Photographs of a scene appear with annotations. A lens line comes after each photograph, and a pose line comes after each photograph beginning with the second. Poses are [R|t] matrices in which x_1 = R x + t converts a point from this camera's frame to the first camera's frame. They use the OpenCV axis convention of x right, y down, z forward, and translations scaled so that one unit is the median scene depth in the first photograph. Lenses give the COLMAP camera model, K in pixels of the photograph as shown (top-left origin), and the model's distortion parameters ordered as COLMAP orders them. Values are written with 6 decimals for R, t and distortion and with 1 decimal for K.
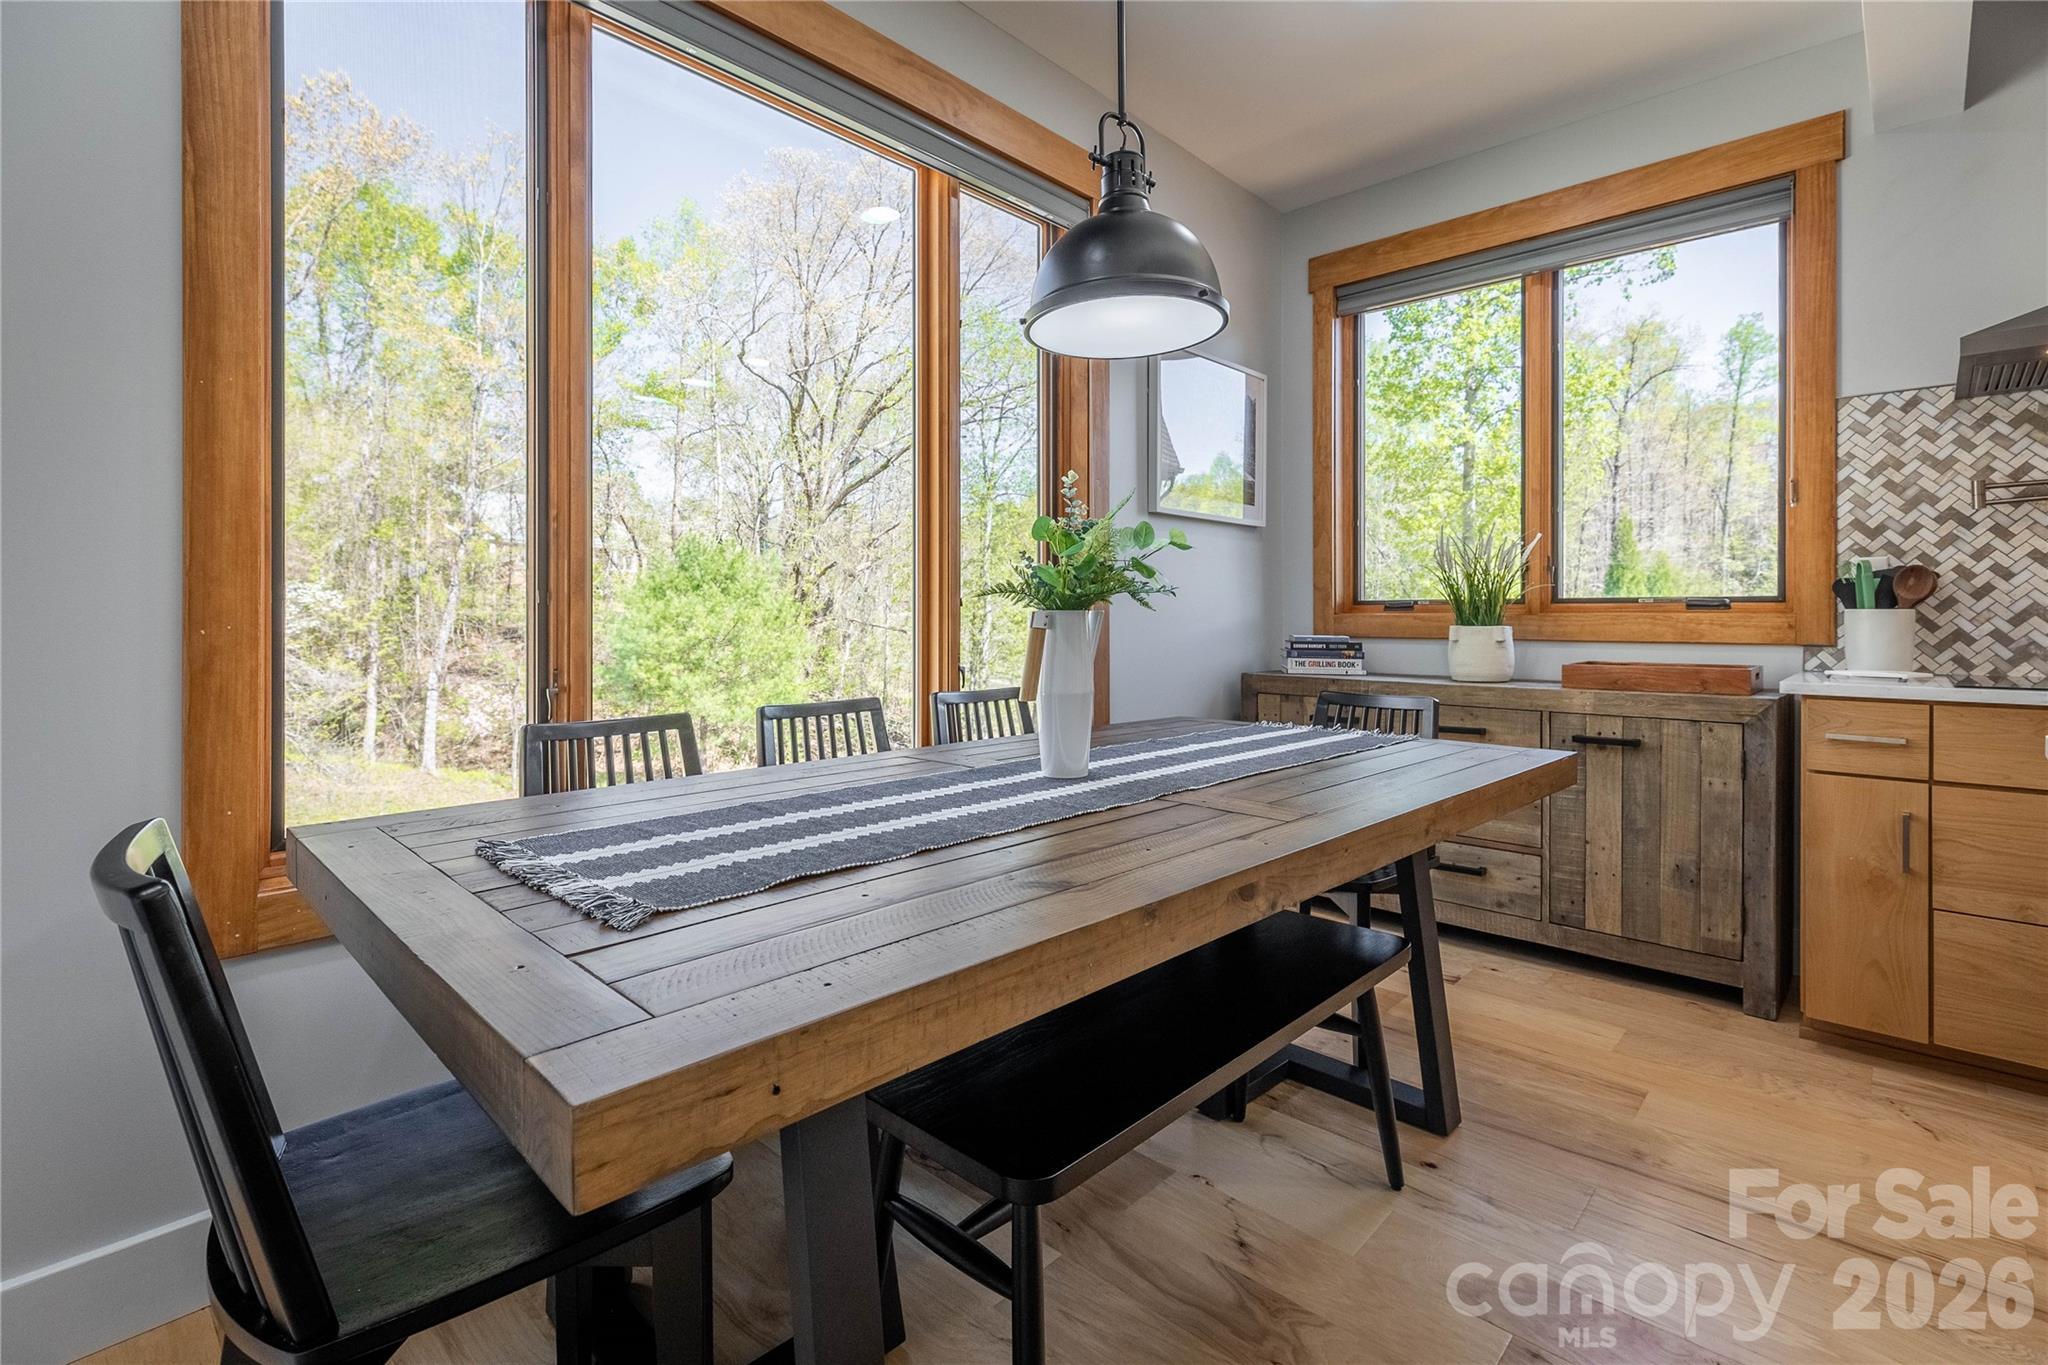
lens RADIAL K [[935.8, 0, 1021.2], [0, 935.8, 622.8], [0, 0, 1]] dist [-0.000444, 0.000018]
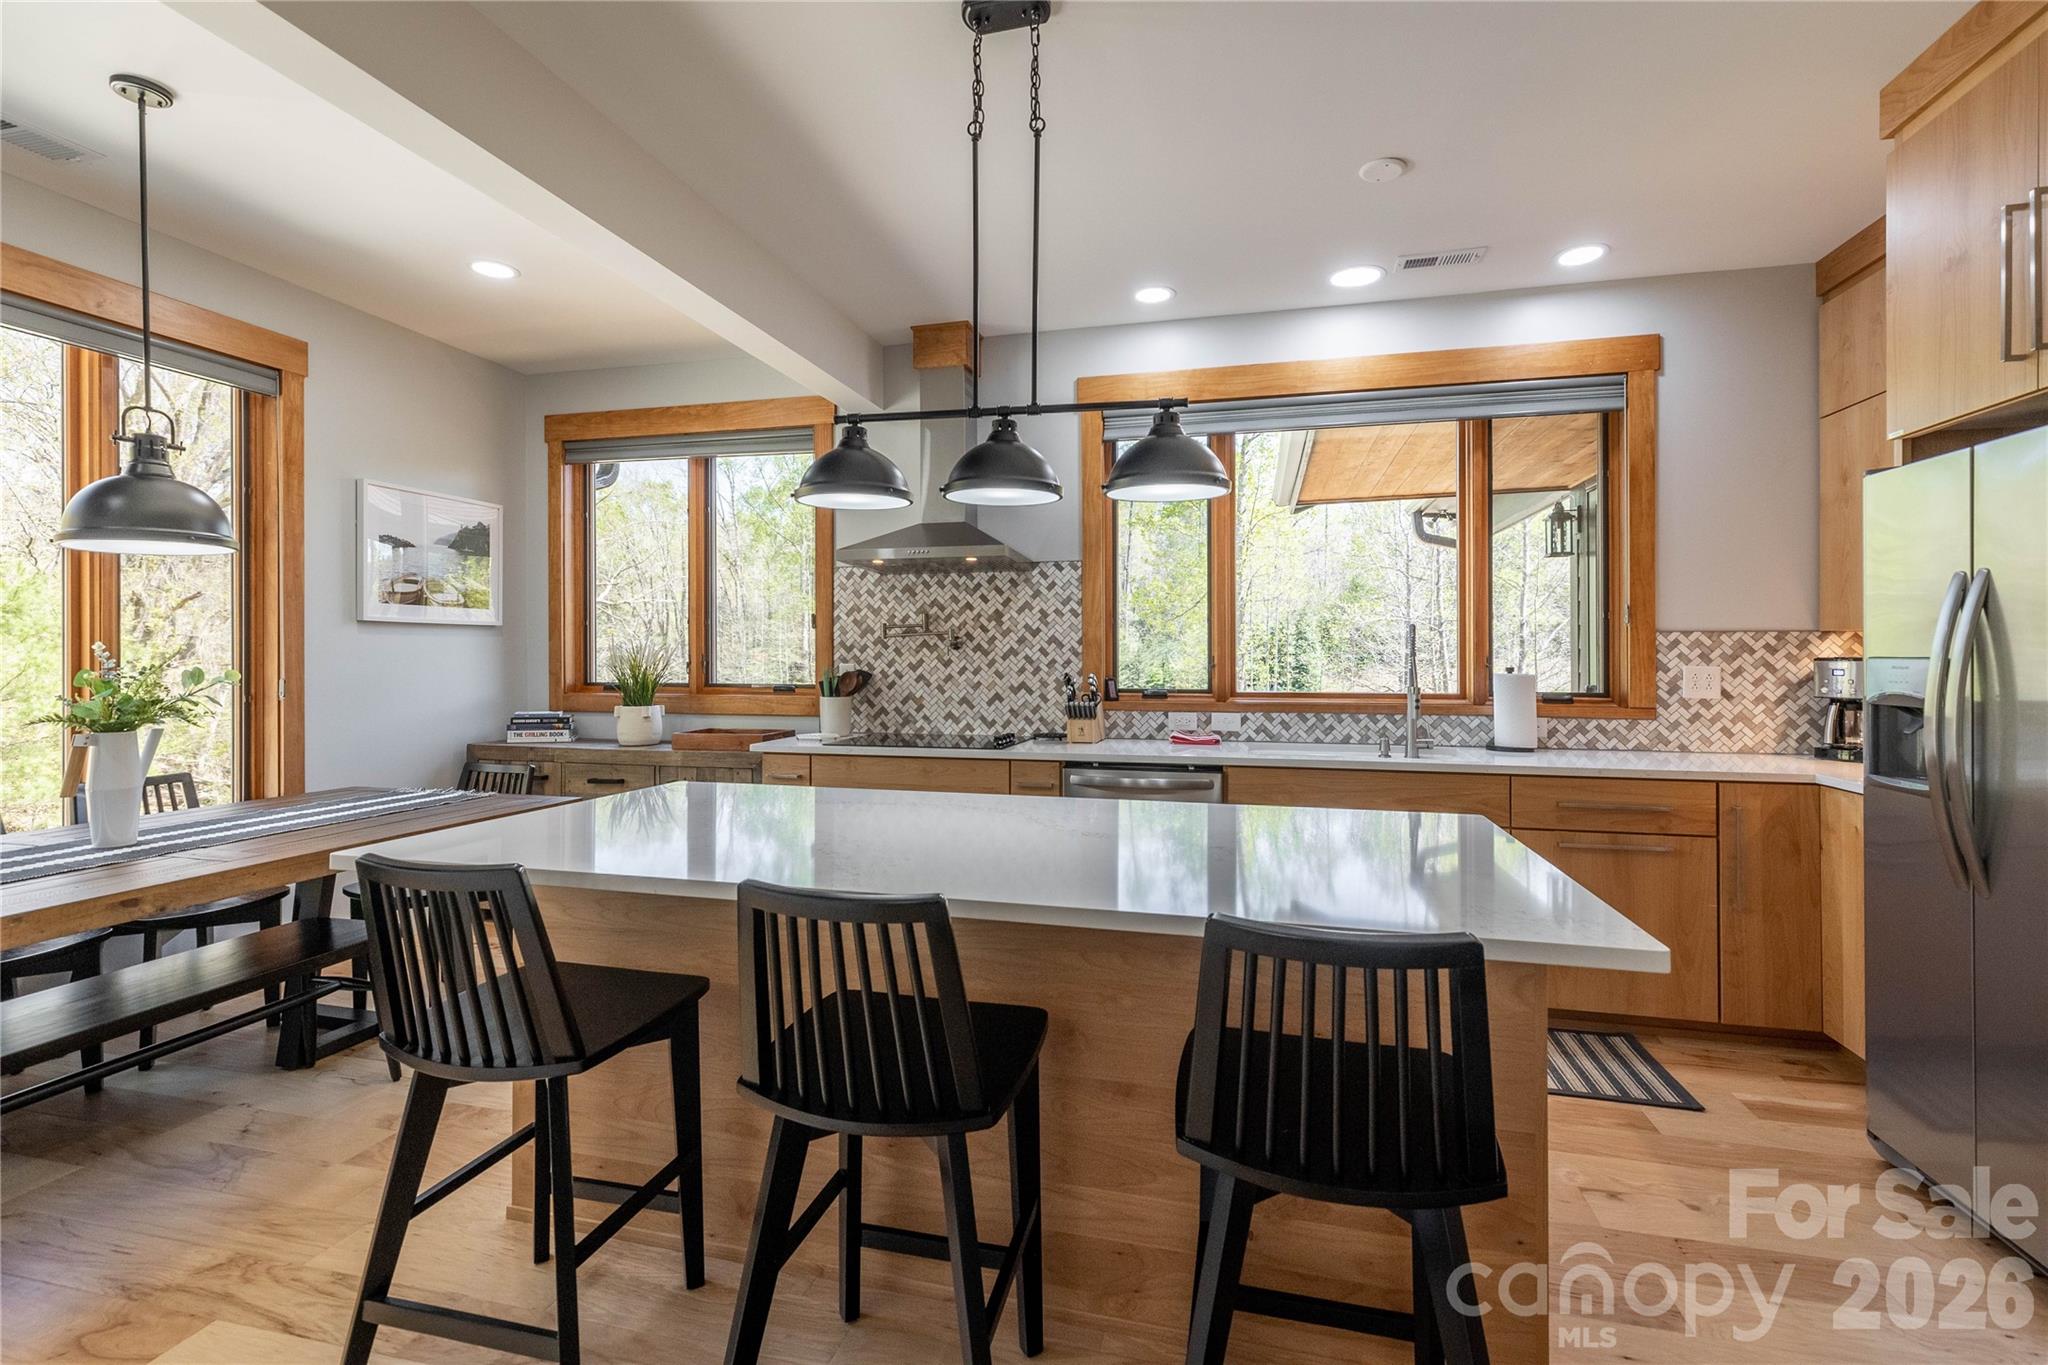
lens RADIAL K [[925.3, 0, 1023.4], [0, 925.3, 654.8], [0, 0, 1]] dist [0.001754, 0.000085]
pose [[0.870842, -0.000458, 0.491562, 0.369610], [0.002881, 0.999987, -0.004173, -0.079218], [-0.491554, 0.005050, 0.870832, -0.613373]]
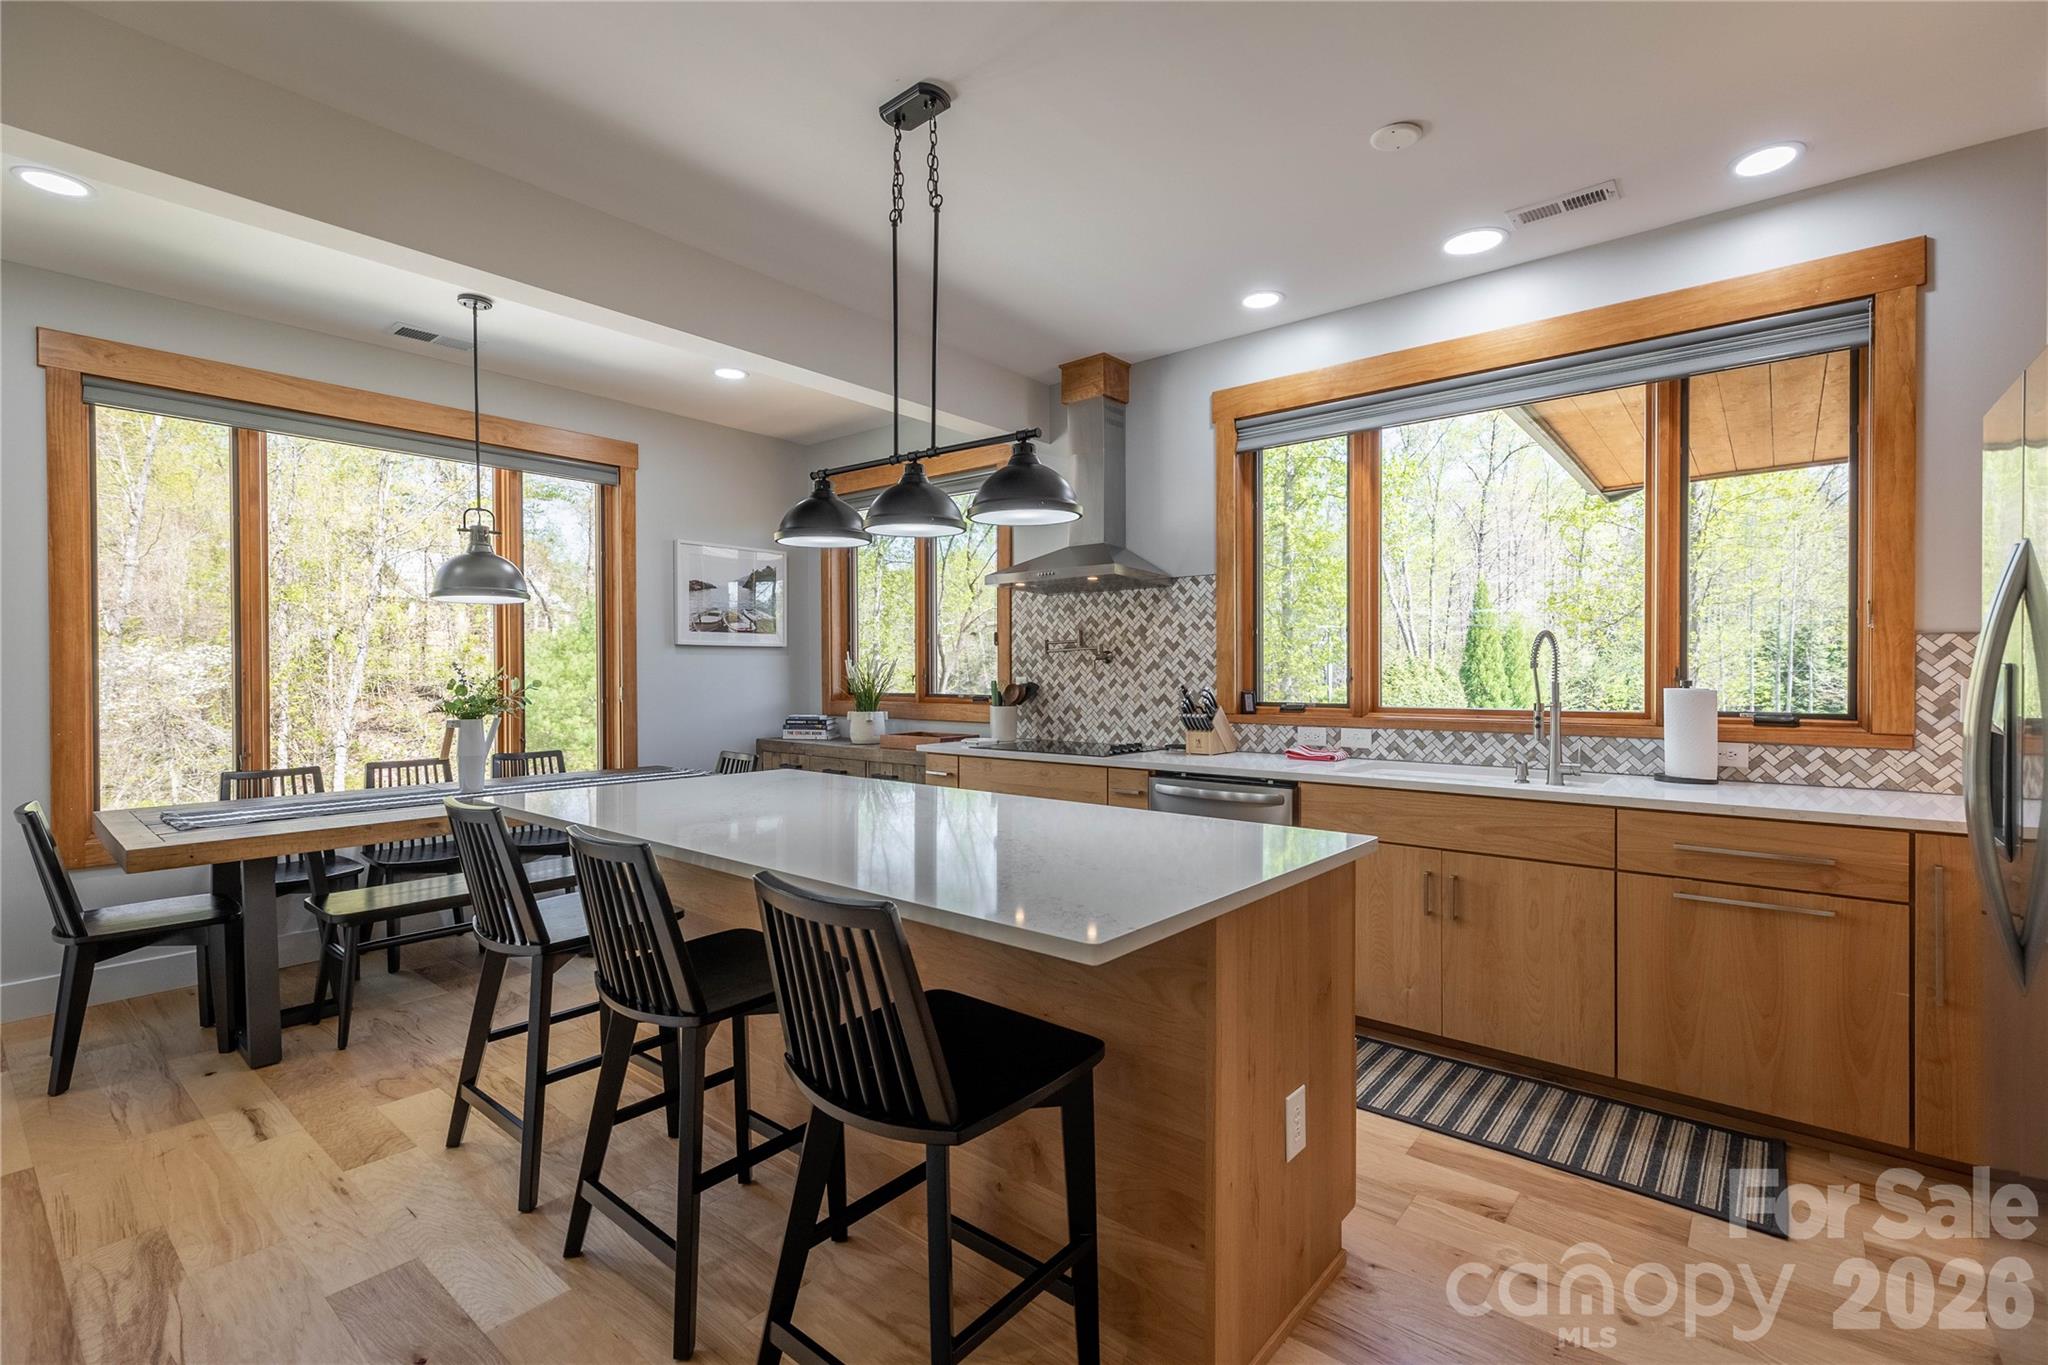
lens RADIAL K [[915.6, 0, 1024.0], [0, 915.6, 682.5], [0, 0, 1]] dist [-0.000869, -0.000055]
pose [[0.997840, -0.003799, 0.065585, 0.801722], [0.003336, 0.999969, 0.007171, -0.072635], [-0.065610, -0.006937, 0.997821, -0.835861]]
